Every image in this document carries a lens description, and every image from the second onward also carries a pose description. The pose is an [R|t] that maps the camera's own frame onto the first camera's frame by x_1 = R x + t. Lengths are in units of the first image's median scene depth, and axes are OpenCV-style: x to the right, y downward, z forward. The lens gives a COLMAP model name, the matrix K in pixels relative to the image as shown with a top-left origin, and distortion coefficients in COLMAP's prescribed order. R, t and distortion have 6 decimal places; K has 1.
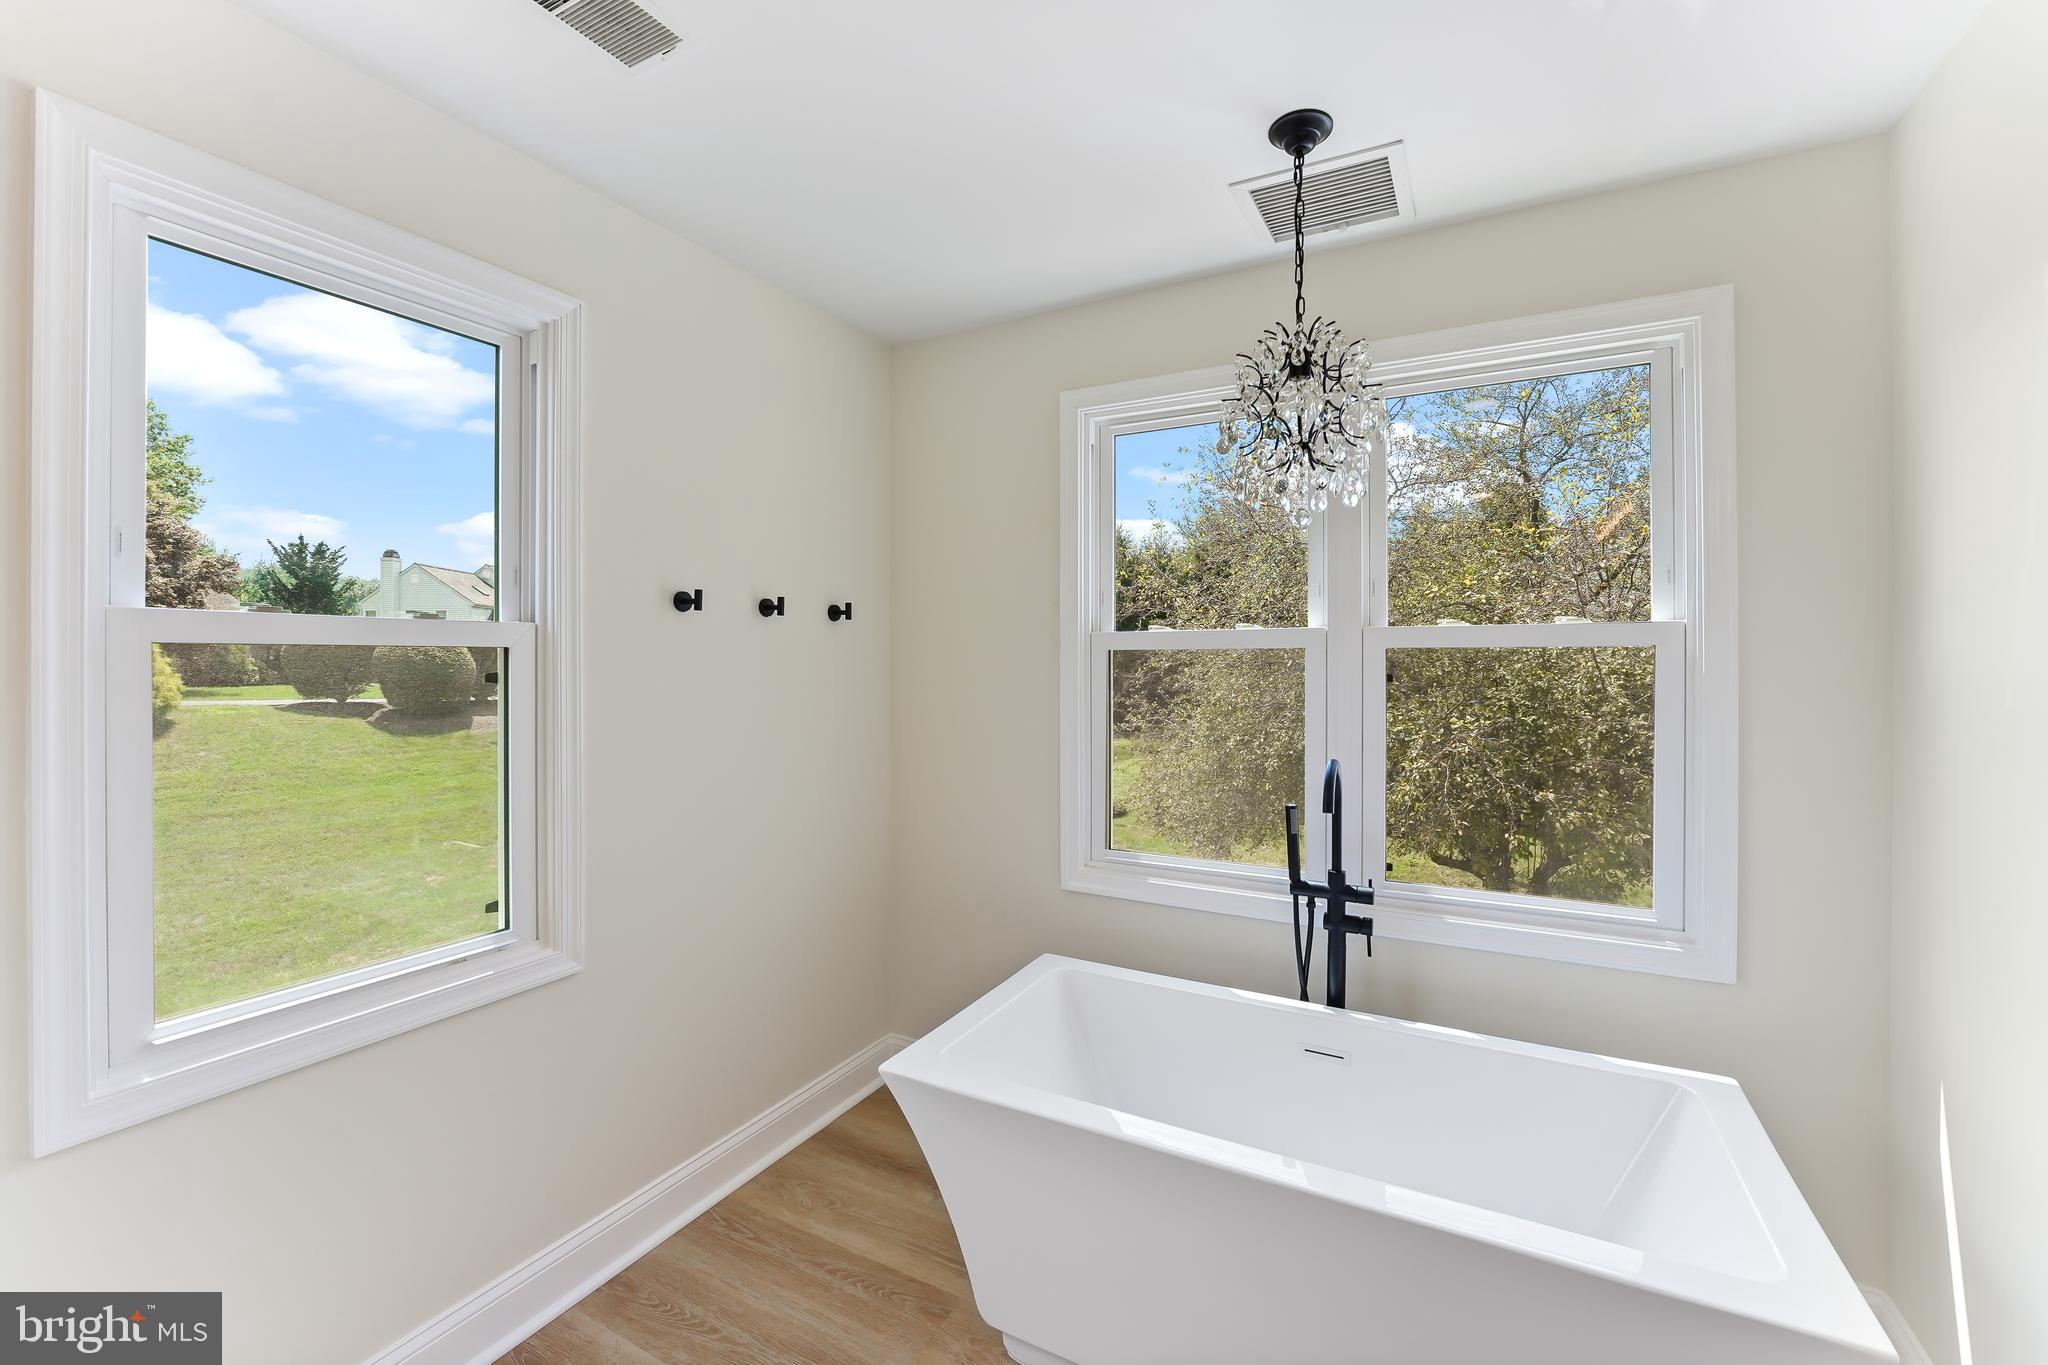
lens RADIAL K [[851.1, 0, 1017.1], [0, 851.1, 672.5], [0, 0, 1]] dist [-0.020142, 0.002424]
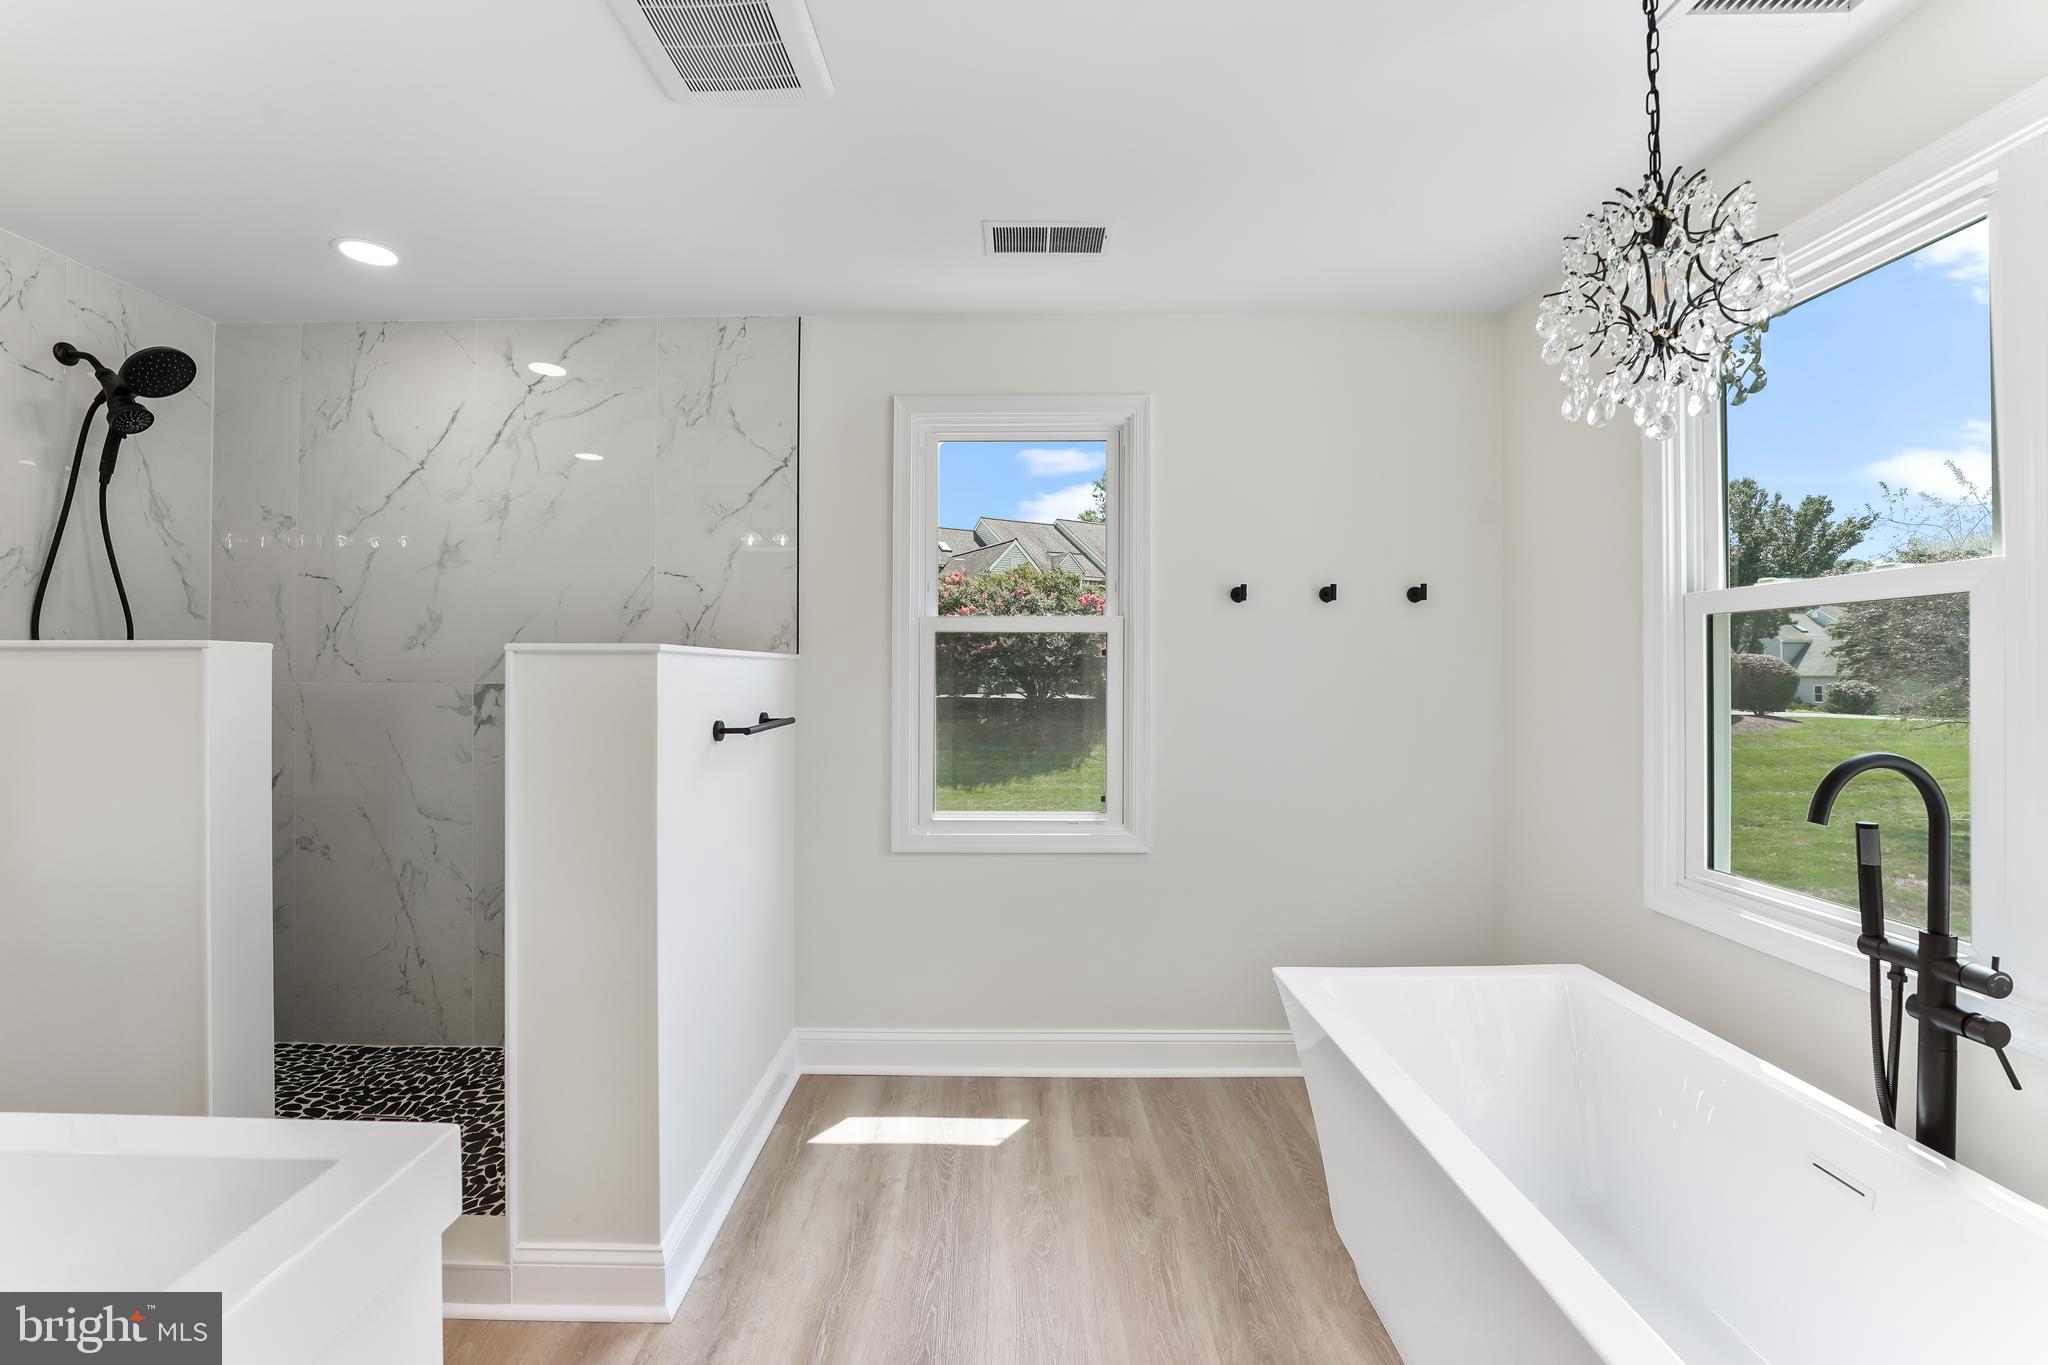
lens RADIAL K [[851.1, 0, 1007.3], [0, 851.1, 676.9], [0, 0, 1]] dist [-0.020142, 0.002424]
pose [[0.469782, 0.004705, -0.882770, 0.603566], [-0.011045, 0.999939, -0.000549, 0.048408], [0.882713, 0.010008, 0.469806, 0.081836]]
